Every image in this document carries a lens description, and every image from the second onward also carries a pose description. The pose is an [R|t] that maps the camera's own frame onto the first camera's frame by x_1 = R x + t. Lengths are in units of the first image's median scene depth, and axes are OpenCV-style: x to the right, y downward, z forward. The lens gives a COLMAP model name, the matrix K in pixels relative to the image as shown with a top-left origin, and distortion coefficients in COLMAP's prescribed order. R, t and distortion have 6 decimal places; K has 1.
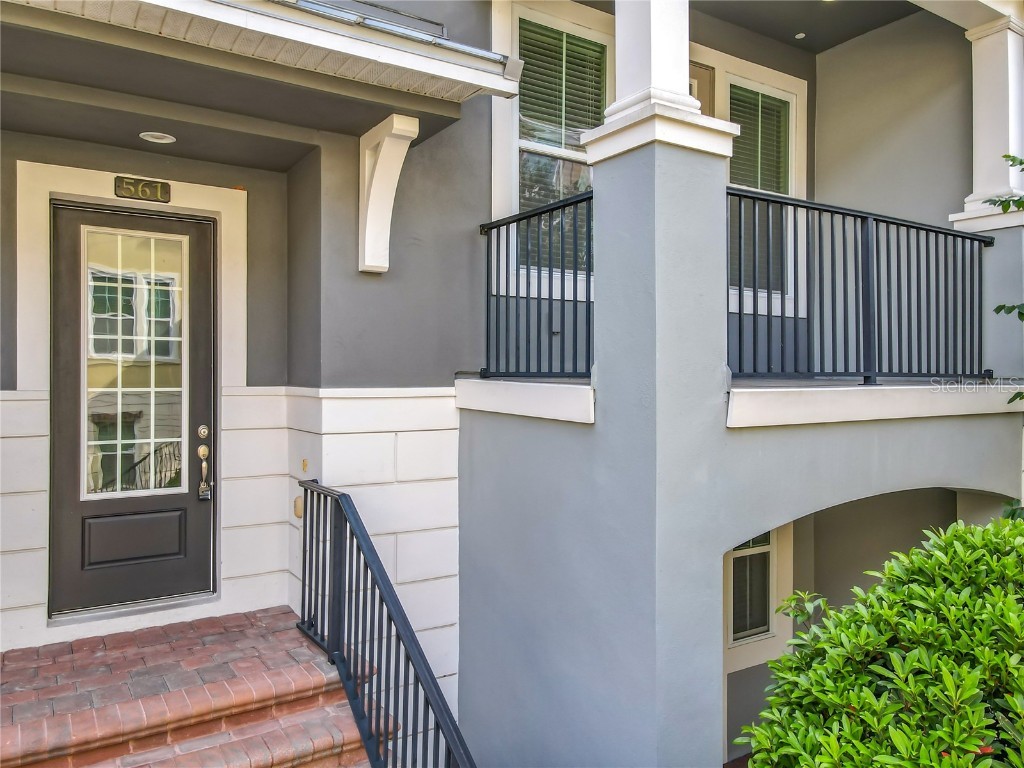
lens RADIAL K [[777.7, 0, 513.1], [0, 777.7, 371.9], [0, 0, 1]] dist [0.002406, 0.040248]
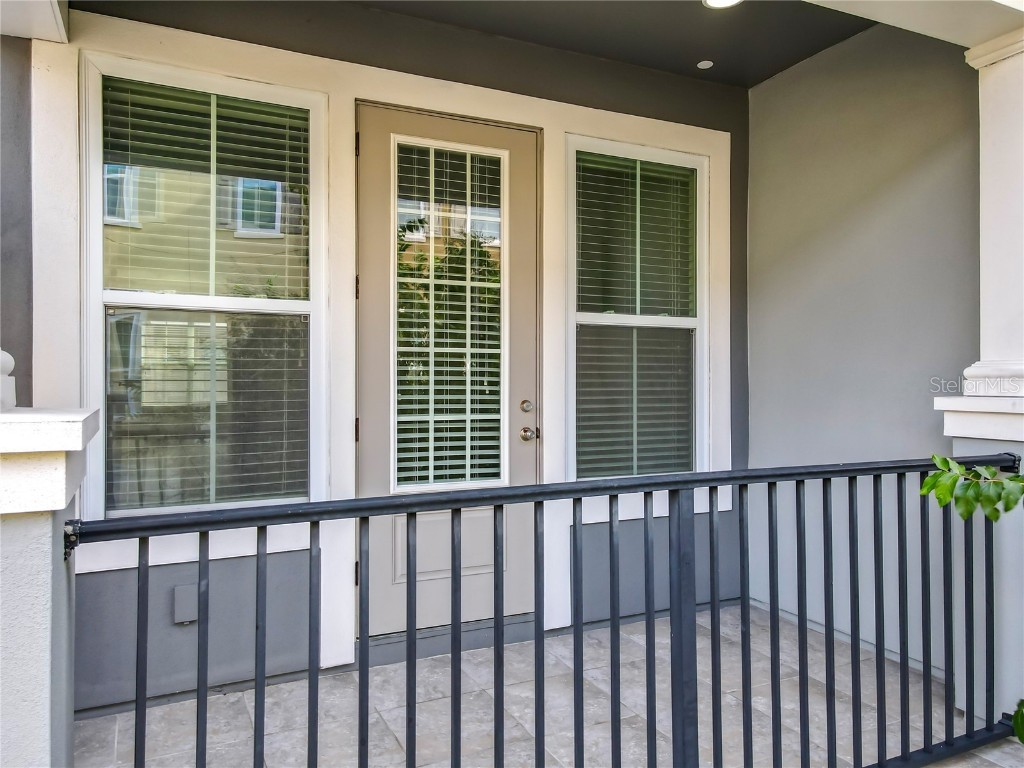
lens RADIAL K [[777.7, 0, 513.1], [0, 777.7, 371.9], [0, 0, 1]] dist [0.002406, 0.040248]
pose [[0.991527, -0.006362, -0.129747, 0.397366], [0.006202, 0.999979, -0.001633, -0.254866], [0.129755, 0.000814, 0.991546, 0.506826]]
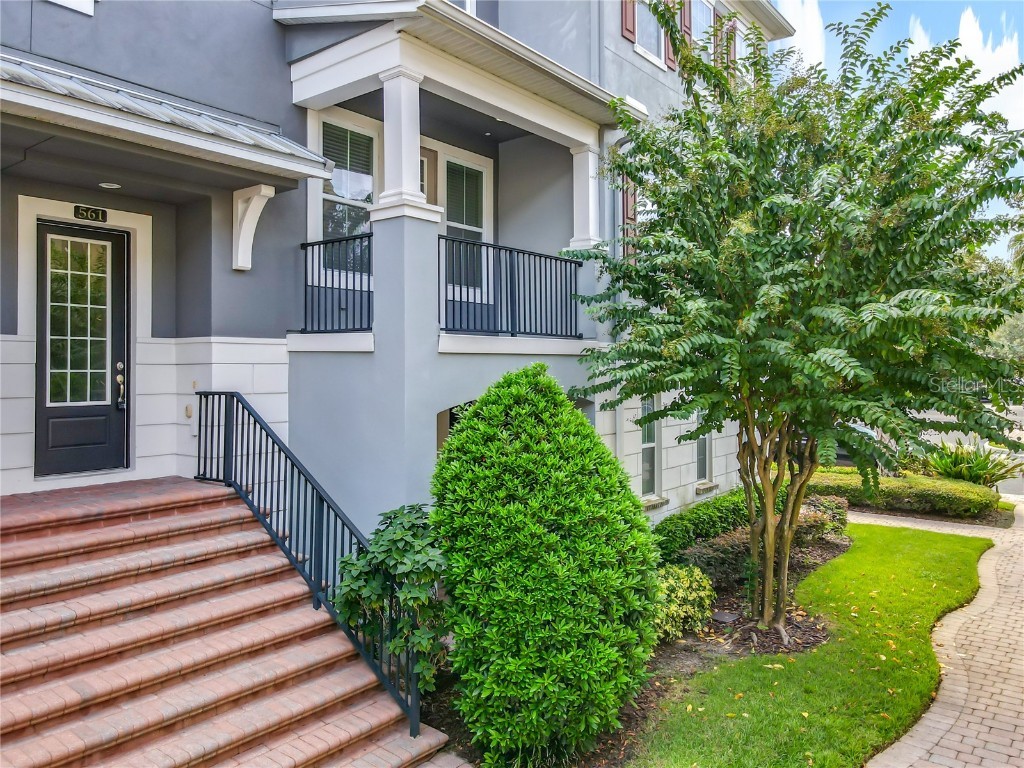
lens RADIAL K [[777.7, 0, 513.1], [0, 777.7, 371.9], [0, 0, 1]] dist [0.002406, 0.040248]
pose [[0.945882, -0.007543, 0.324423, -0.161796], [0.004404, 0.999936, 0.010409, 0.077726], [-0.324481, -0.008417, 0.945855, -0.781392]]
